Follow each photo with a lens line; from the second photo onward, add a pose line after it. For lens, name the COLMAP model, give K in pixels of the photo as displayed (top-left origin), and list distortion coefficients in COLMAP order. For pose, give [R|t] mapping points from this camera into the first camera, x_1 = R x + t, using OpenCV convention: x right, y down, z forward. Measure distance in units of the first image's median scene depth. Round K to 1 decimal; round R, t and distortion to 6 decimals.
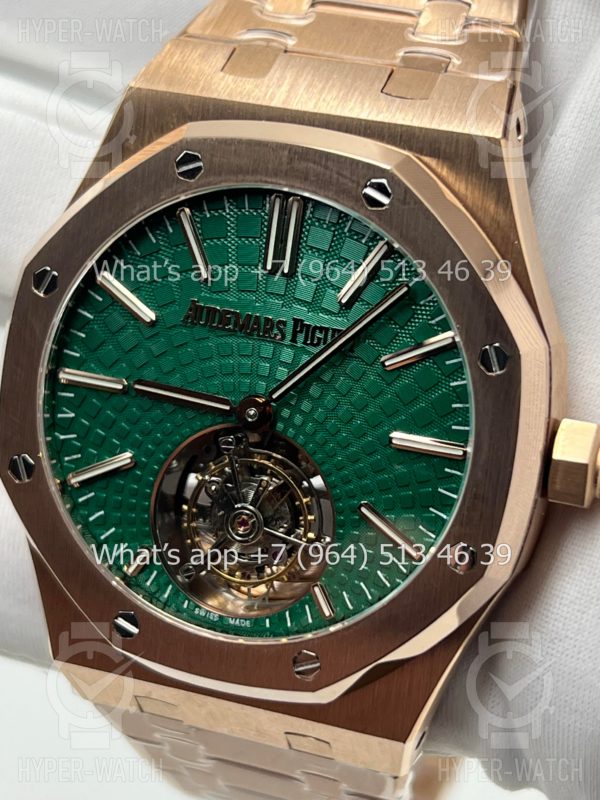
lens RADIAL K [[1904.8, 0, 294.8], [0, 1904.8, 398.8], [0, 0, 1]] dist [0.212986, 0.000000]
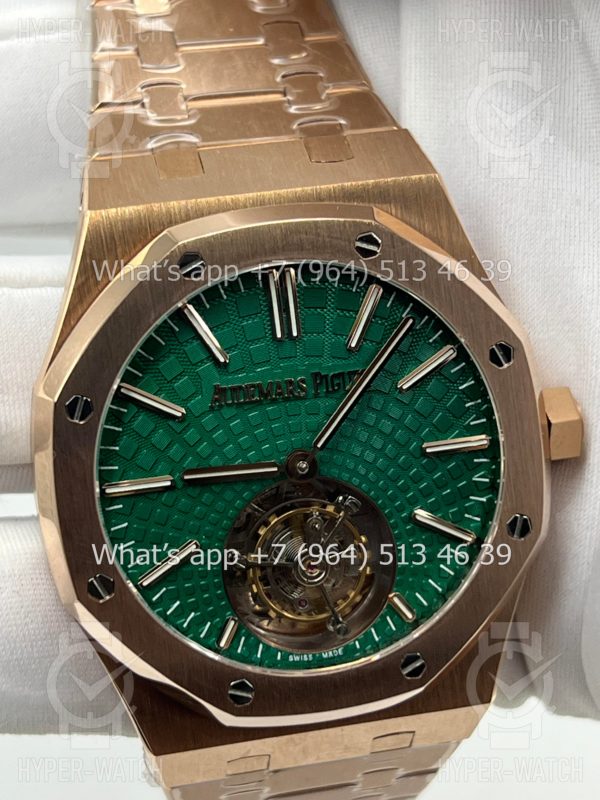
lens RADIAL K [[1904.8, 0, 302.1], [0, 1904.8, 397.4], [0, 0, 1]] dist [0.212986, 0.000000]
pose [[0.848458, -0.282800, 0.447374, -0.500306], [0.292477, 0.955016, 0.049006, -0.084021], [-0.441108, 0.089267, 0.893003, 0.010513]]
